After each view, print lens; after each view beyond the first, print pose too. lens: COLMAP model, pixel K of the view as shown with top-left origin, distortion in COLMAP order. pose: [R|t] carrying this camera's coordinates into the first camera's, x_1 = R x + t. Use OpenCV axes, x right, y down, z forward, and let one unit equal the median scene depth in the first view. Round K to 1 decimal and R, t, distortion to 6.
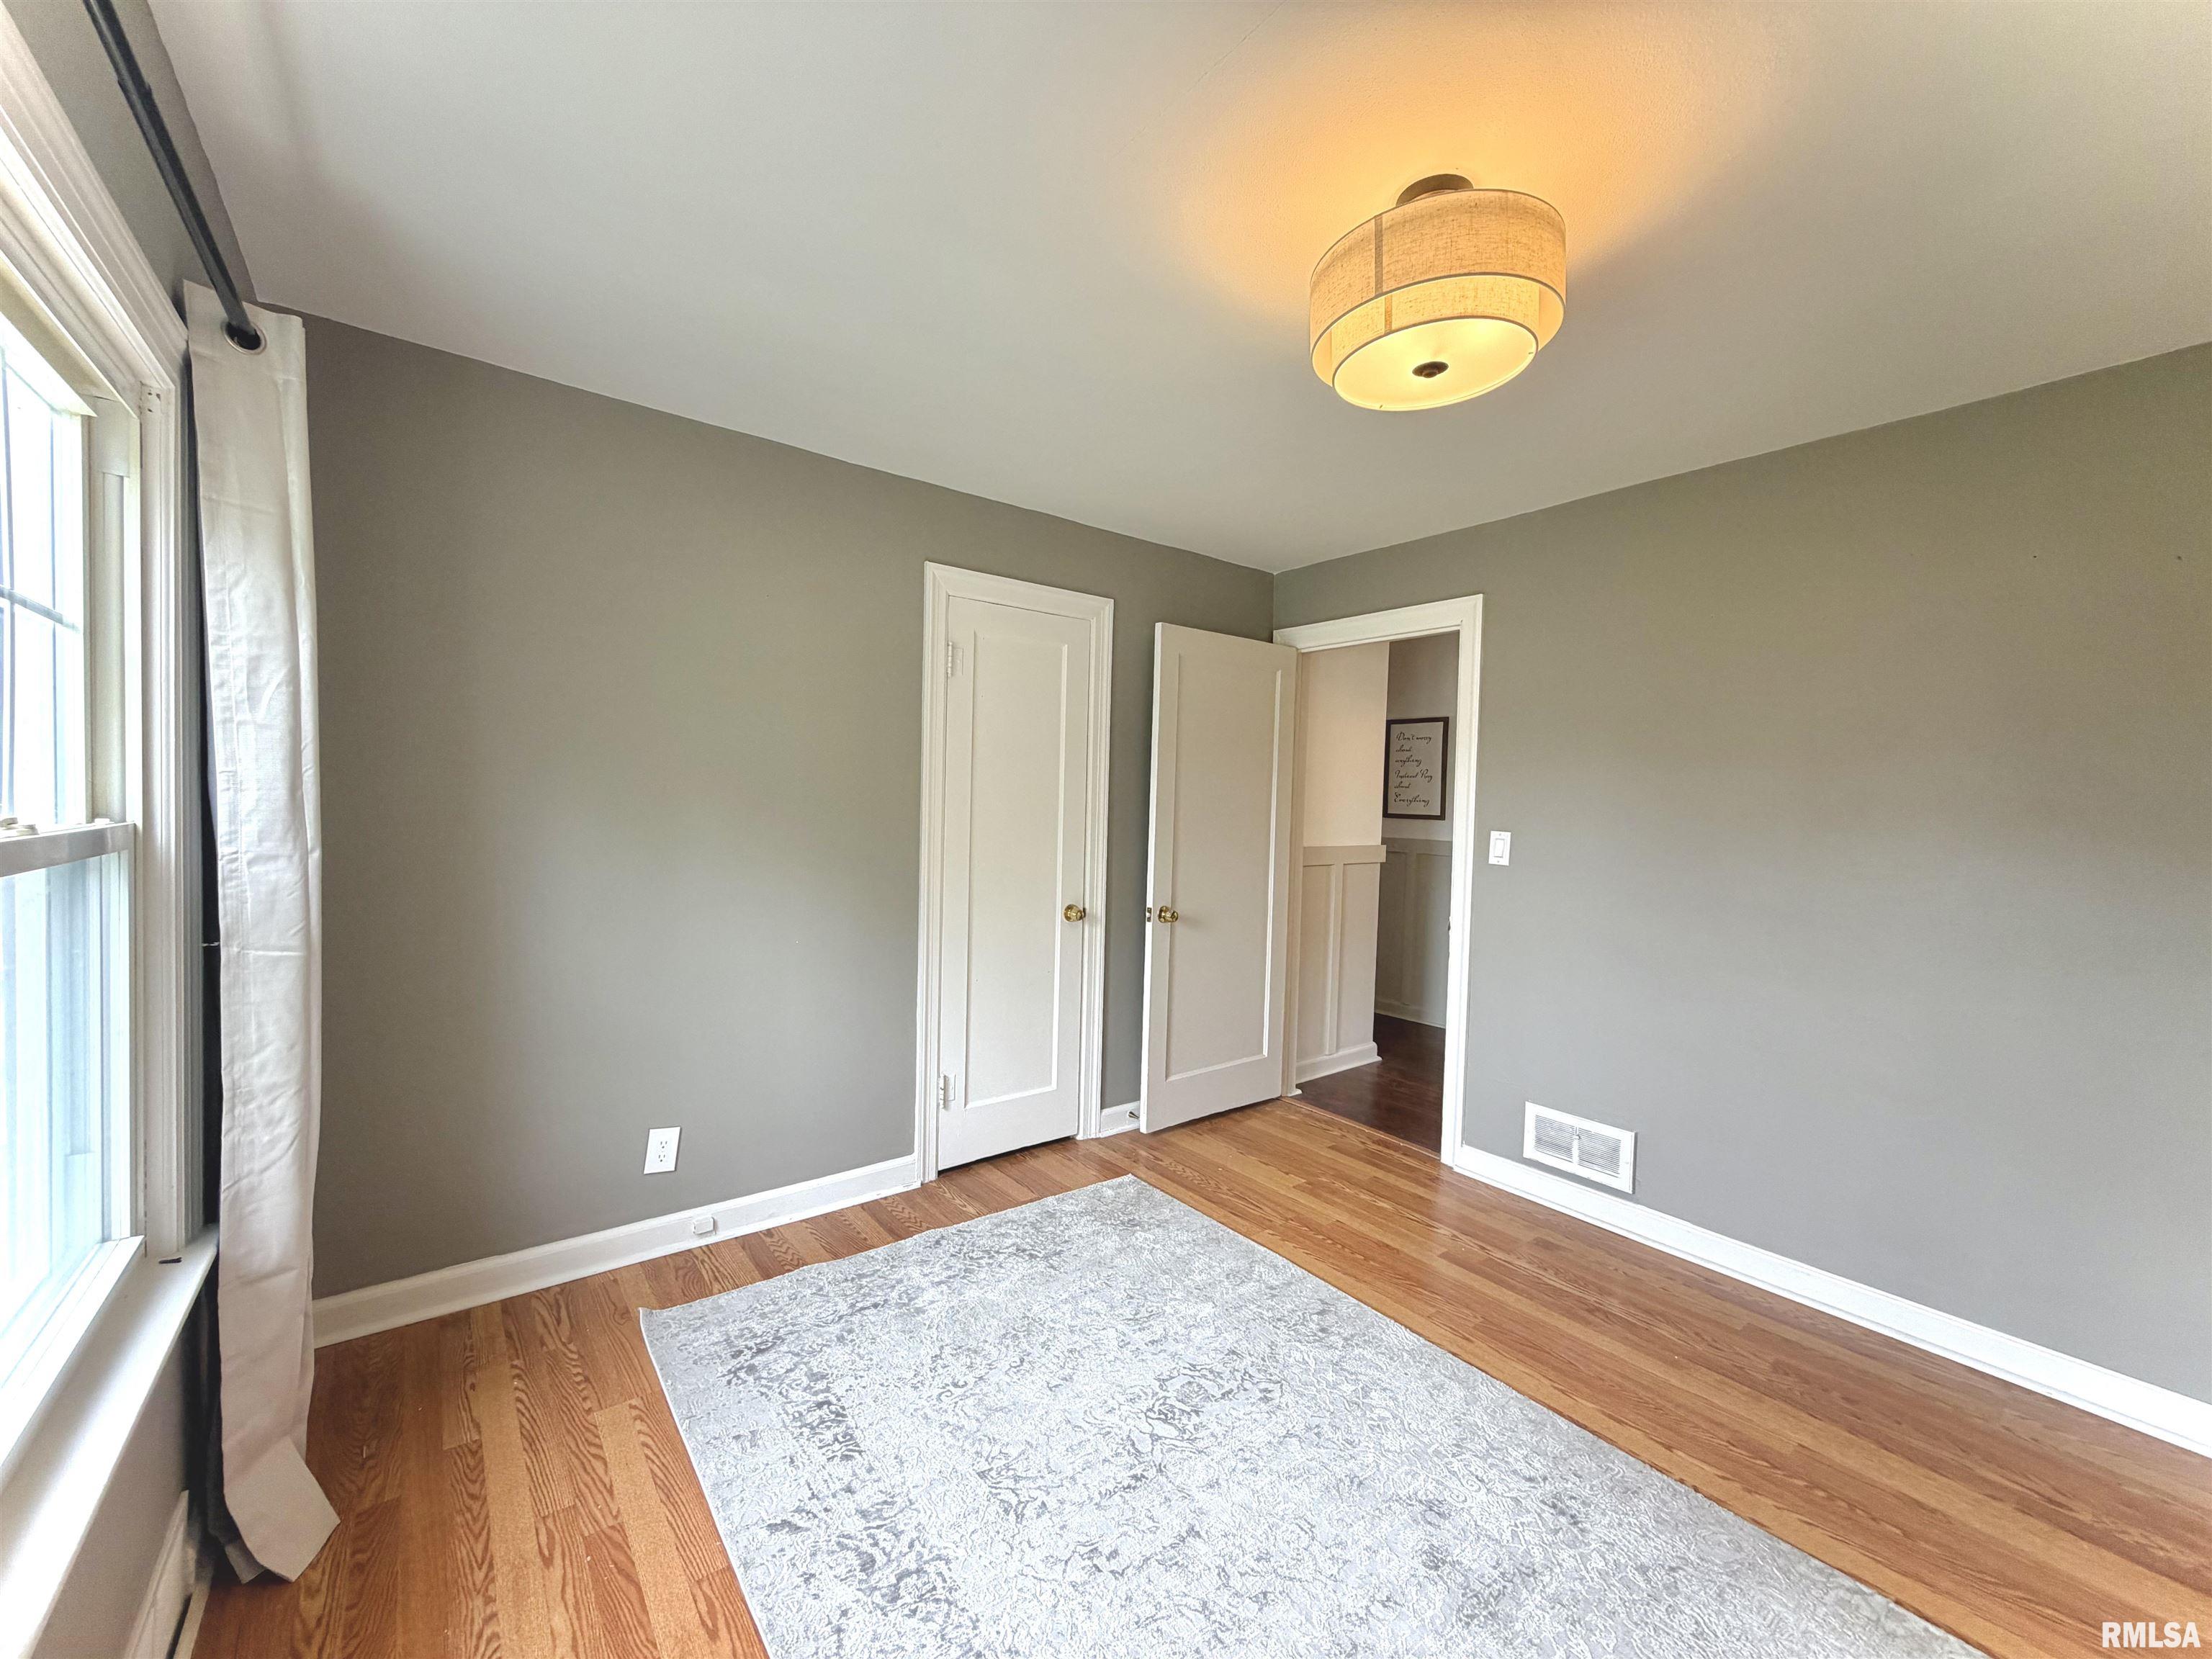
lens RADIAL K [[878.0, 0, 1102.8], [0, 878.0, 831.7], [0, 0, 1]] dist [-0.001879, -0.000491]
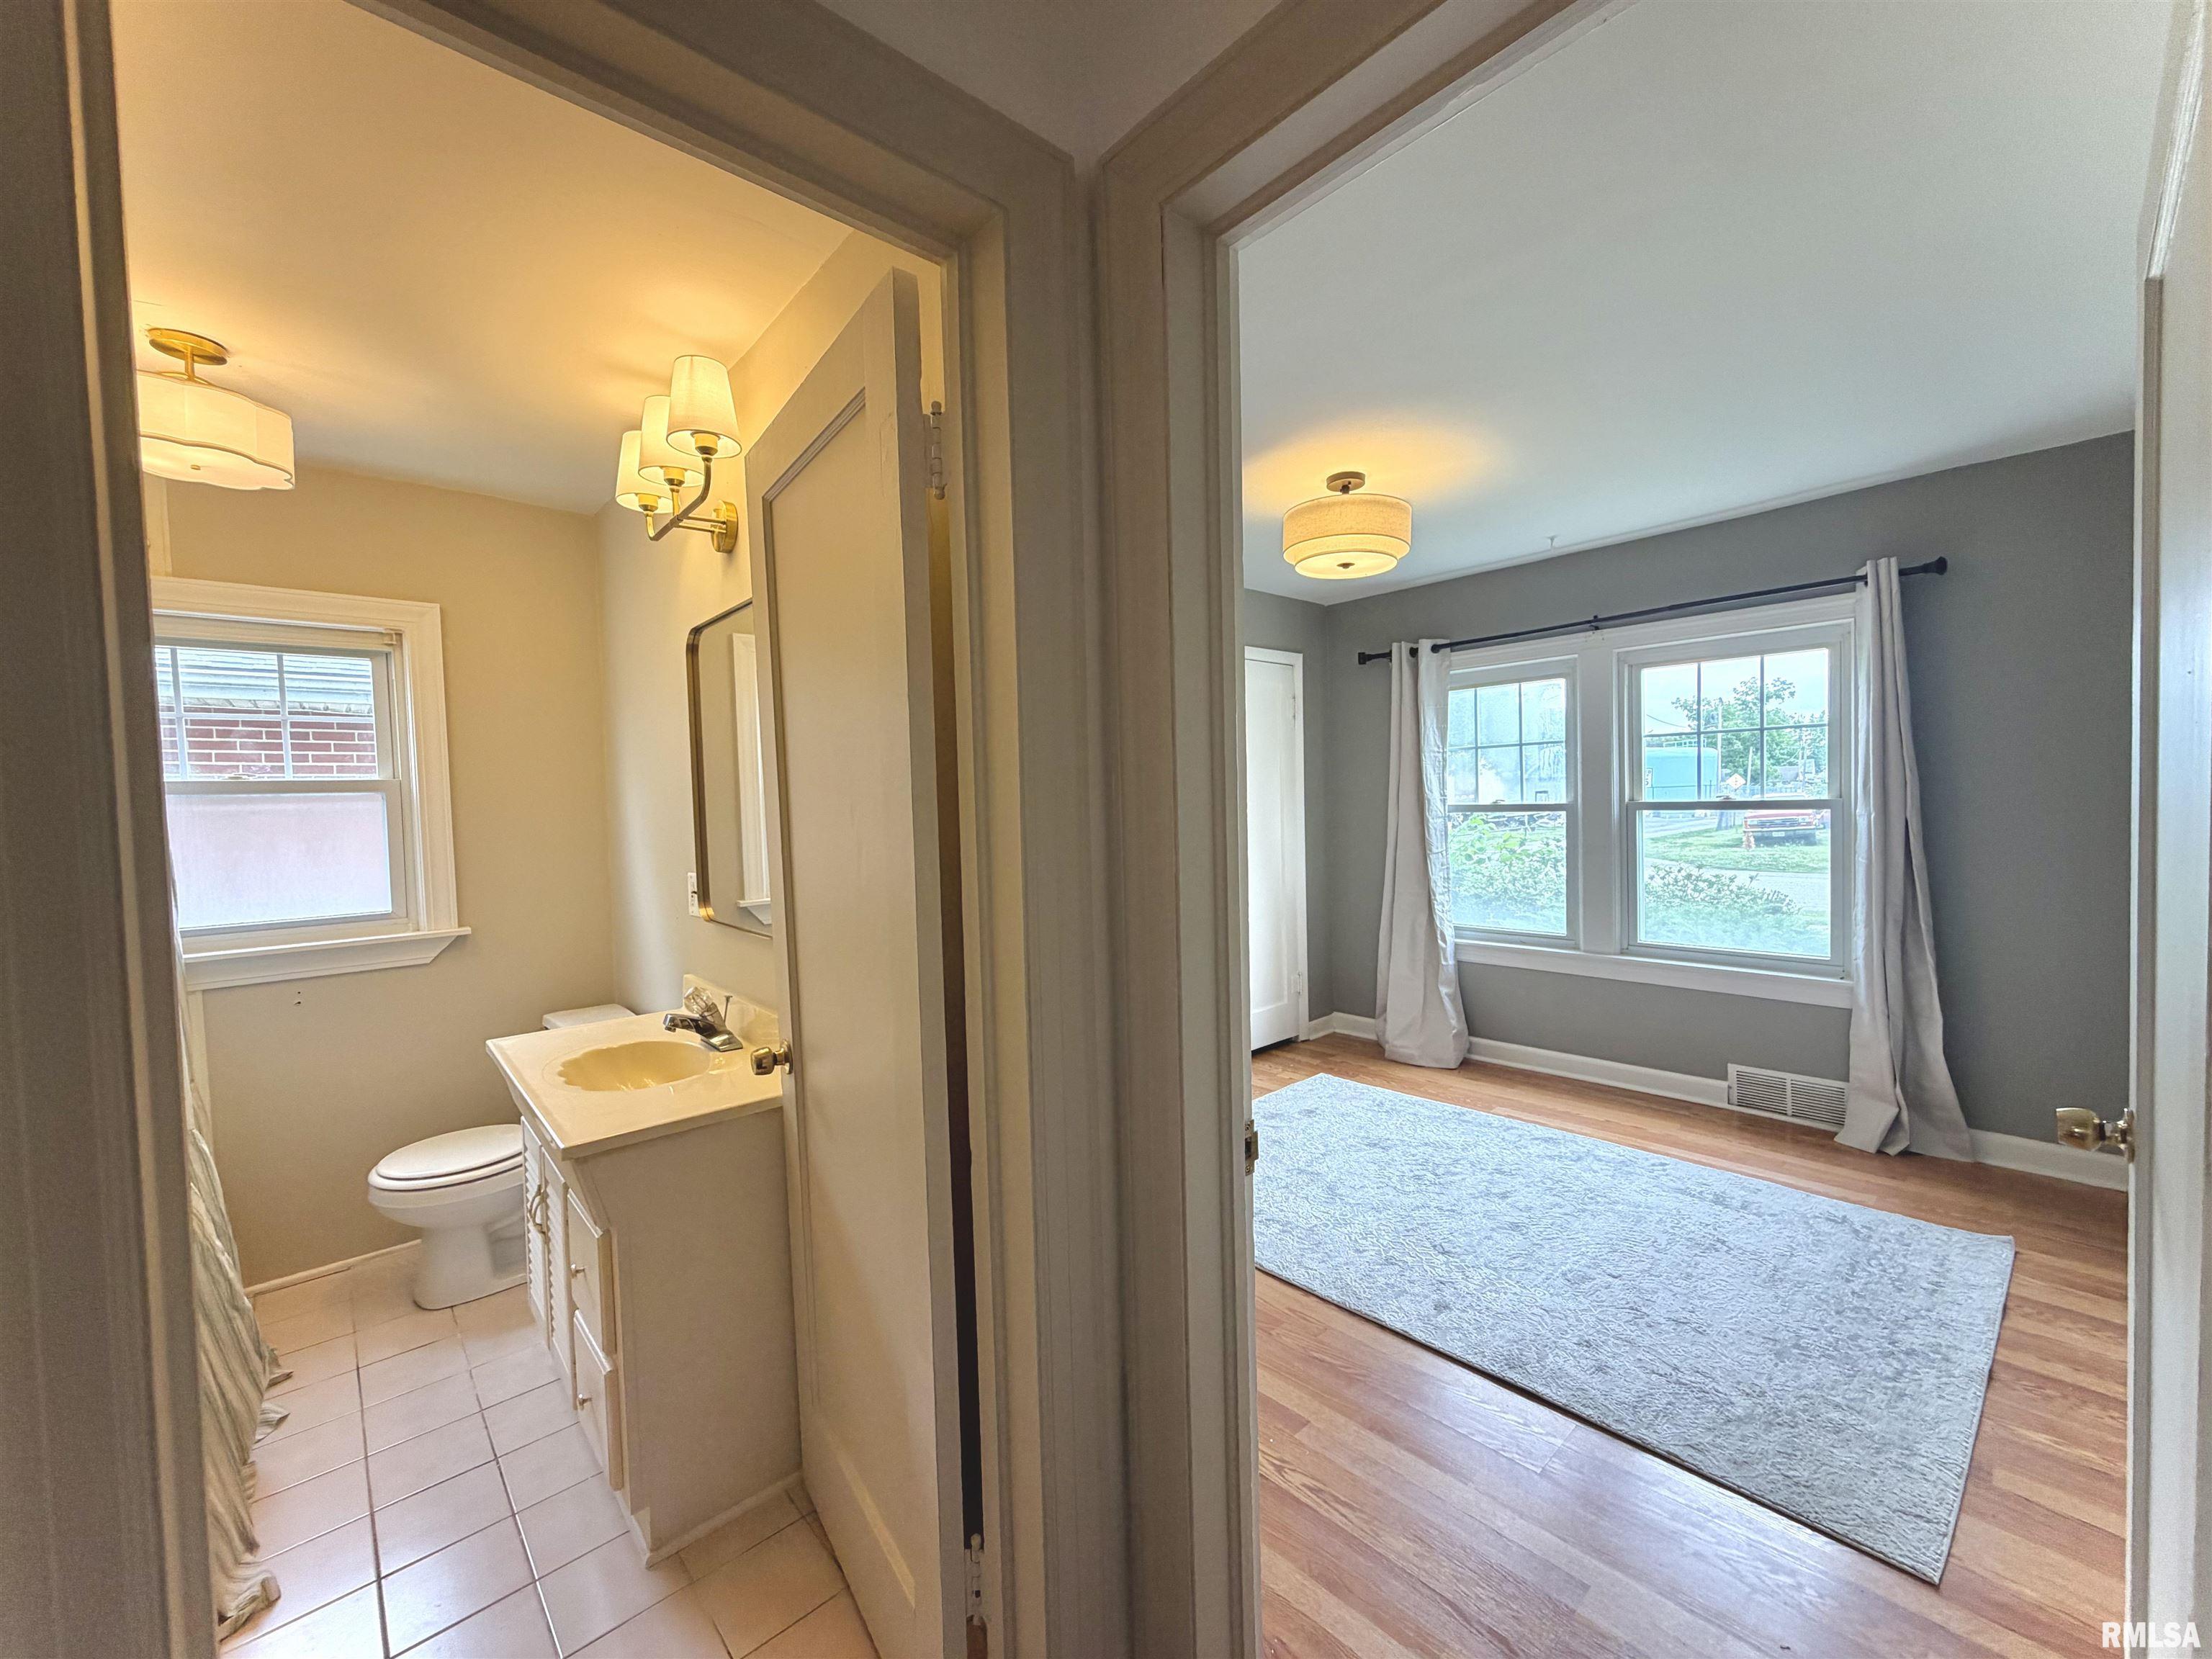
lens RADIAL K [[878.0, 0, 1102.8], [0, 878.0, 831.7], [0, 0, 1]] dist [-0.001879, -0.000491]
pose [[-0.997071, 0.006309, -0.076225, 0.575091], [0.000853, 0.997448, 0.071394, -0.046337], [0.076481, 0.071120, -0.994531, 1.588135]]
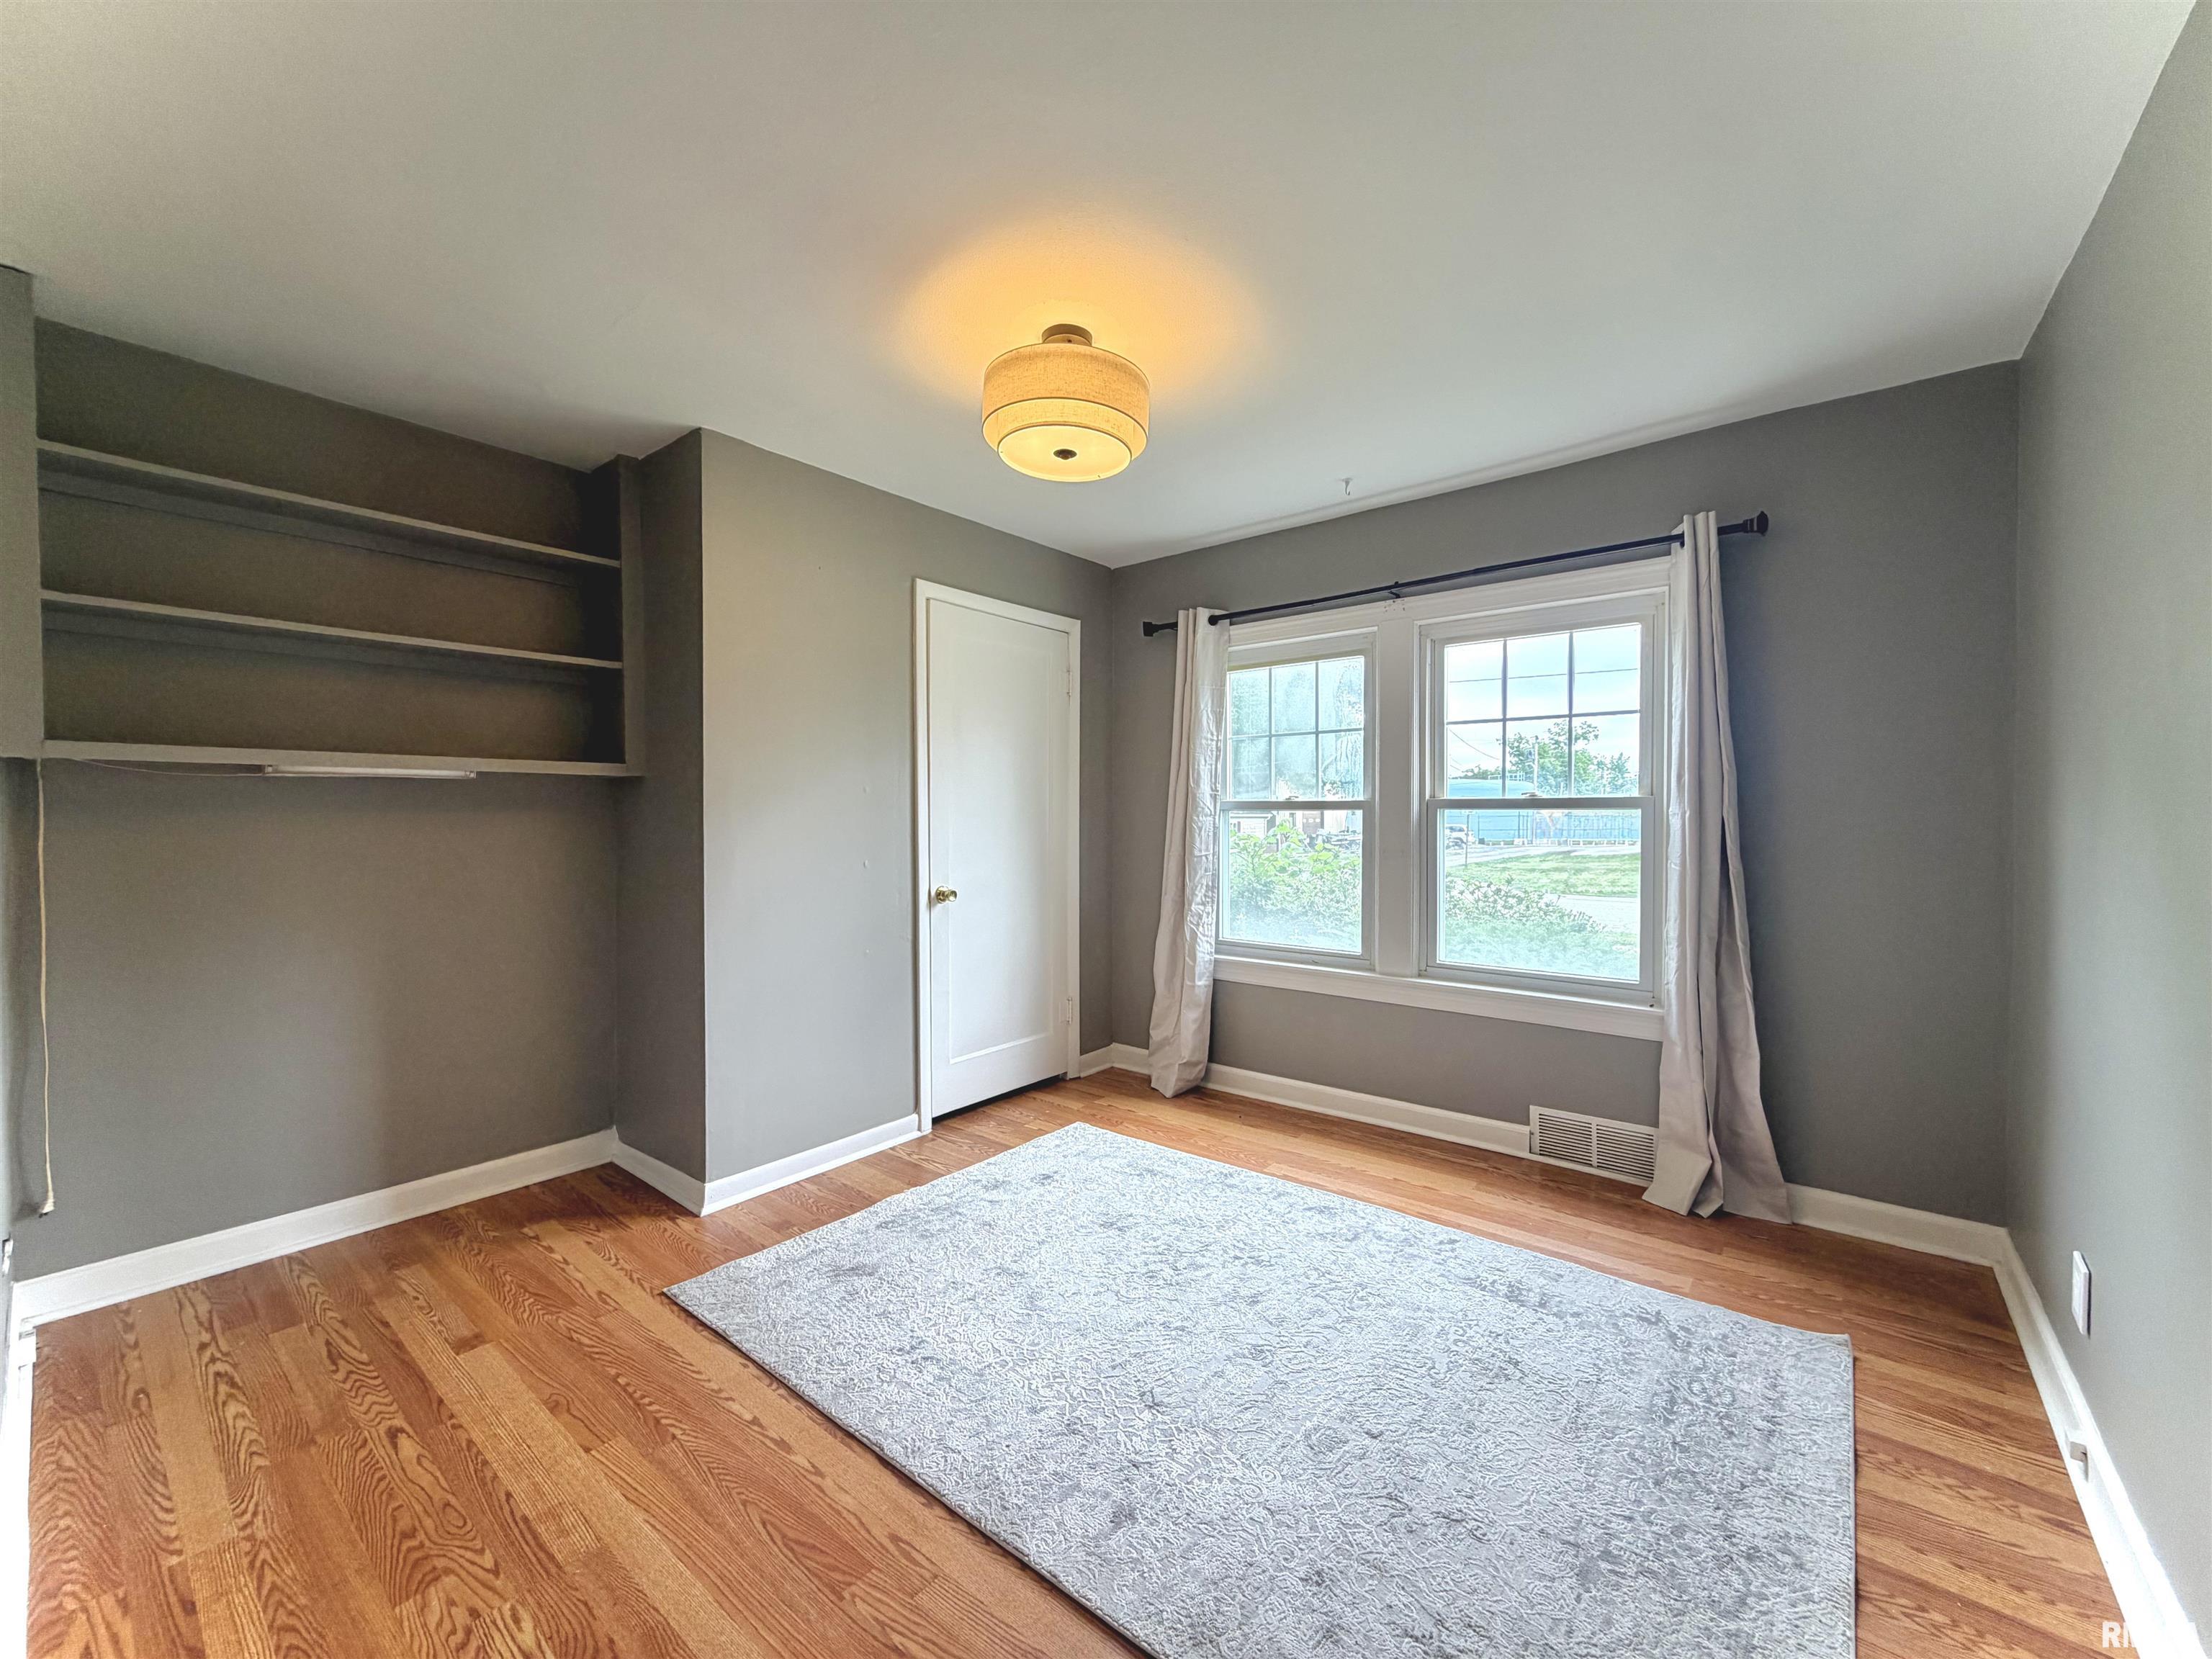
lens RADIAL K [[878.0, 0, 1102.8], [0, 878.0, 831.7], [0, 0, 1]] dist [-0.001879, -0.000491]
pose [[-0.973134, -0.019901, -0.229379, 0.343722], [-0.032186, 0.998234, 0.049939, 0.005732], [0.227980, 0.055980, -0.972055, 1.329251]]
